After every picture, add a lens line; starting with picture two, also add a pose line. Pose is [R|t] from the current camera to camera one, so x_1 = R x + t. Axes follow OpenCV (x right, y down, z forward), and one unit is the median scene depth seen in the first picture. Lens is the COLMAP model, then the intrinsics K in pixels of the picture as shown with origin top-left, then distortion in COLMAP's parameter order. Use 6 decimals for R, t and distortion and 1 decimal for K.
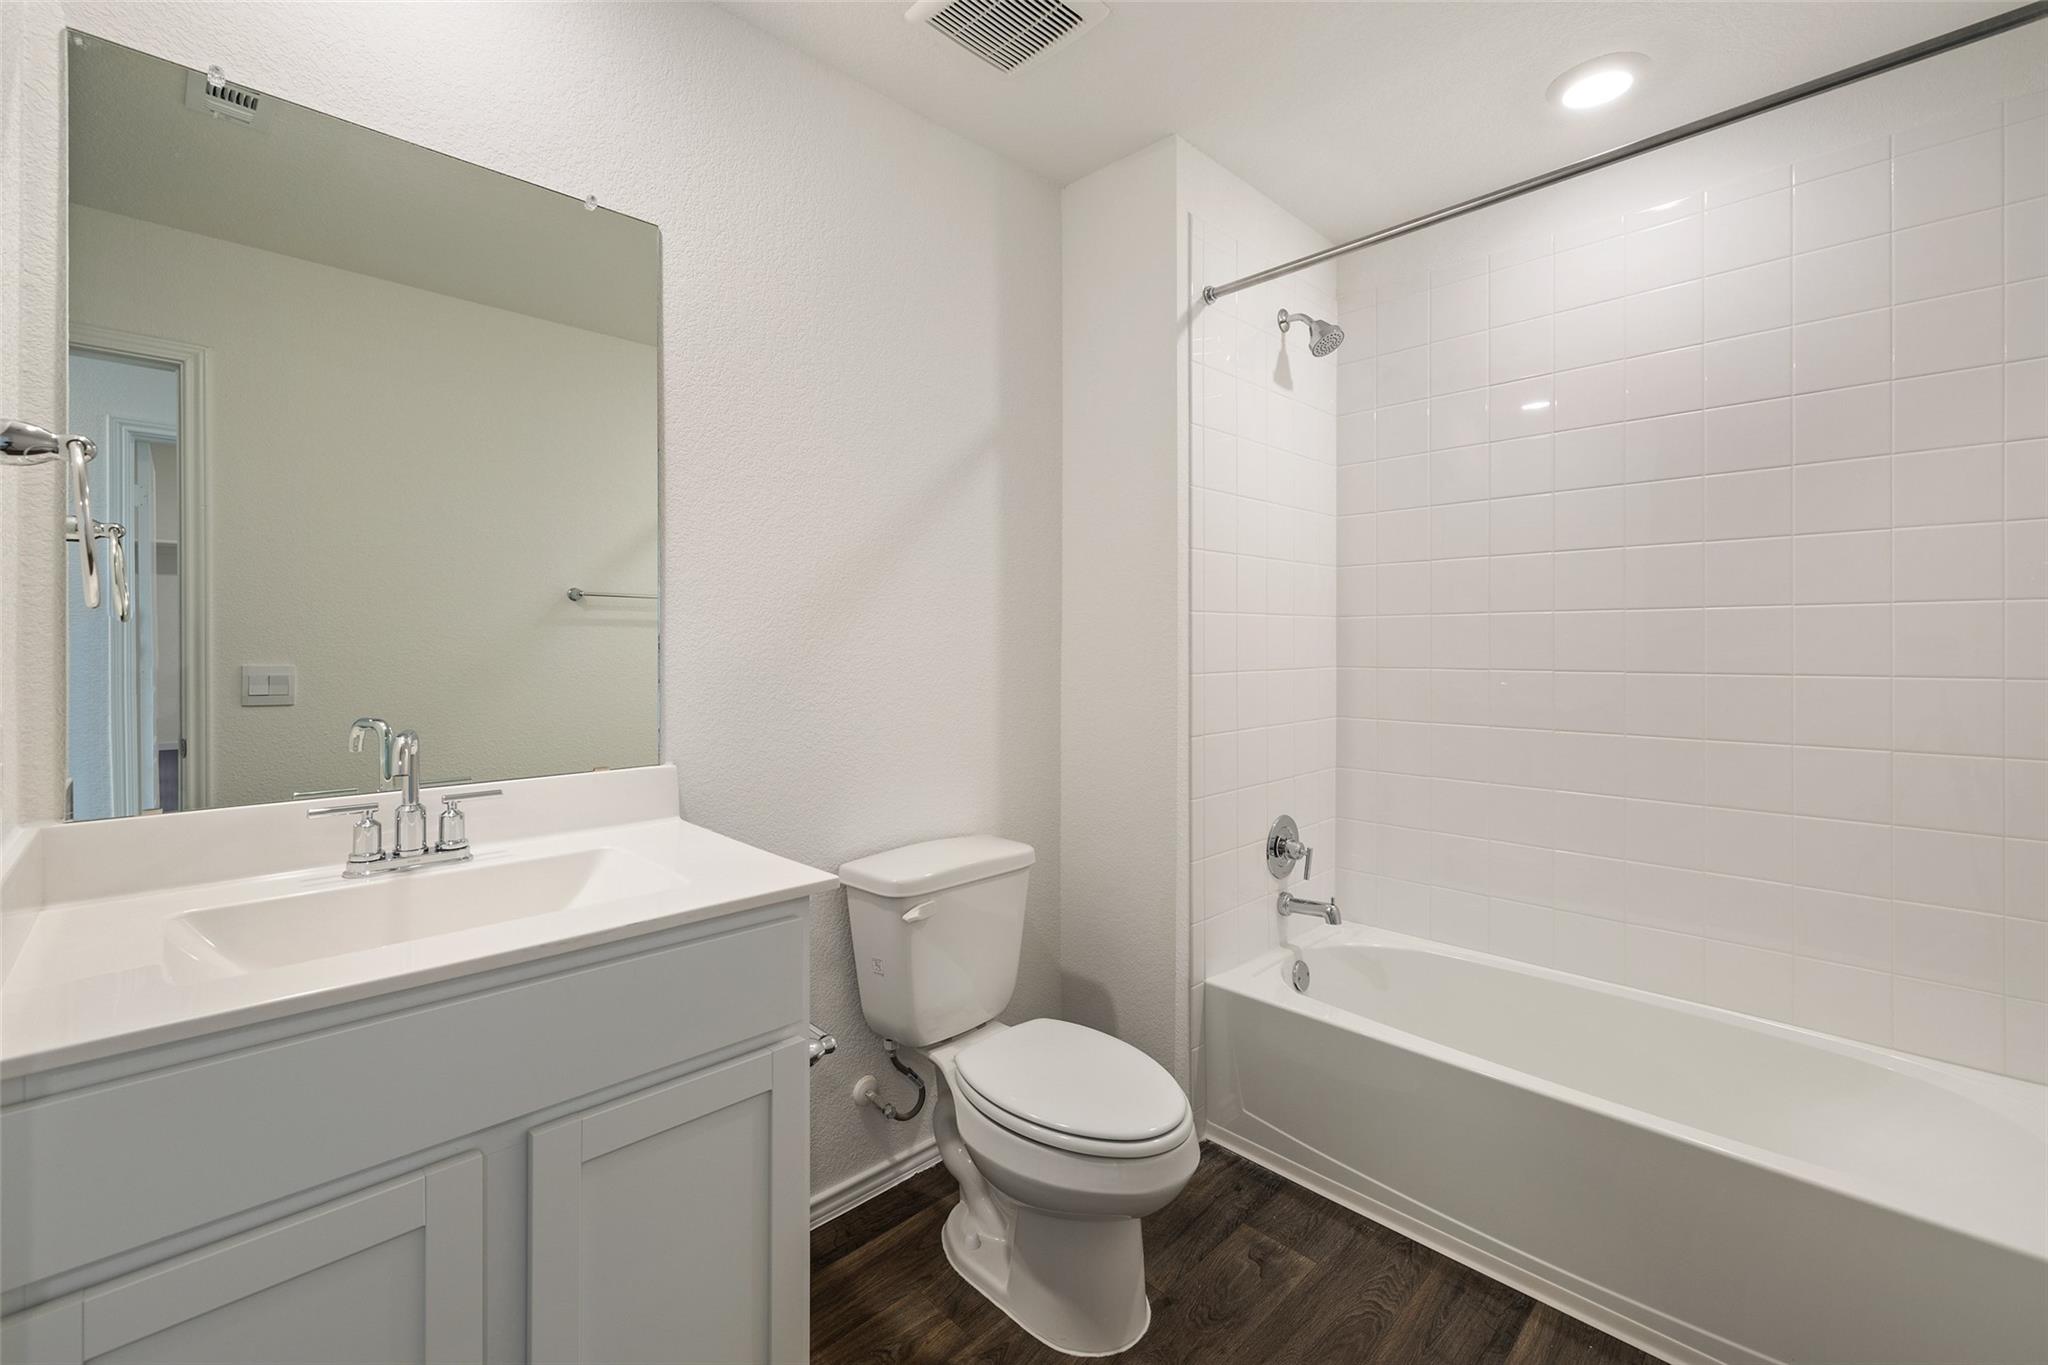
lens RADIAL K [[881.8, 0, 1010.1], [0, 881.8, 680.1], [0, 0, 1]] dist [0.004410, 0.001019]
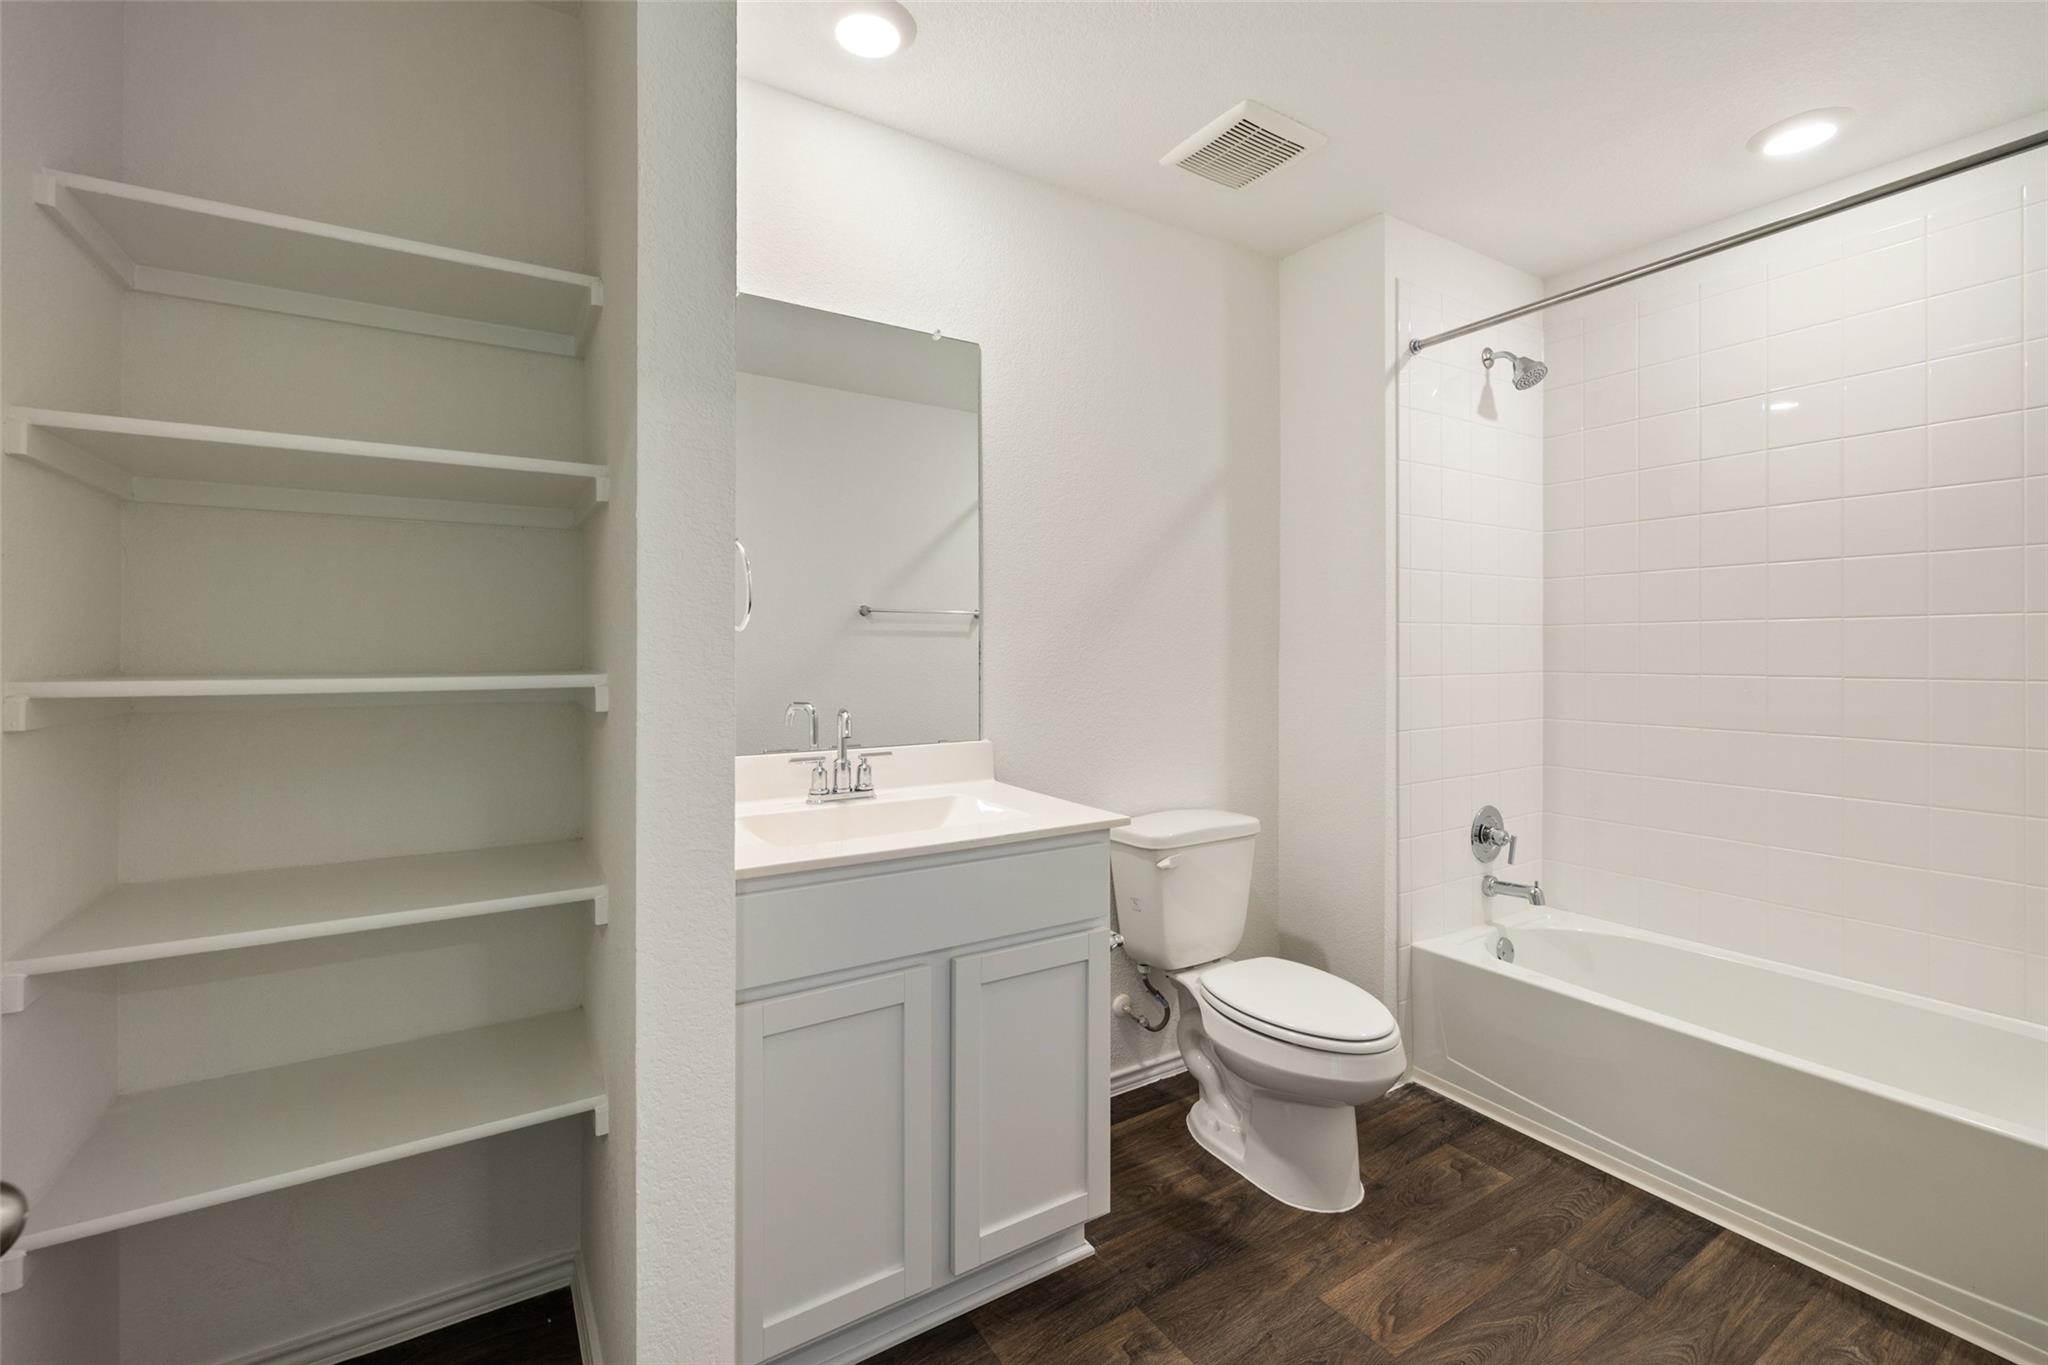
lens RADIAL K [[881.8, 0, 1012.6], [0, 881.8, 667.9], [0, 0, 1]] dist [0.004410, 0.001019]
pose [[0.978039, 0.003465, -0.208392, -0.058263], [-0.007711, 0.999779, -0.019564, 0.009633], [0.208278, 0.020741, 0.977850, -0.285772]]
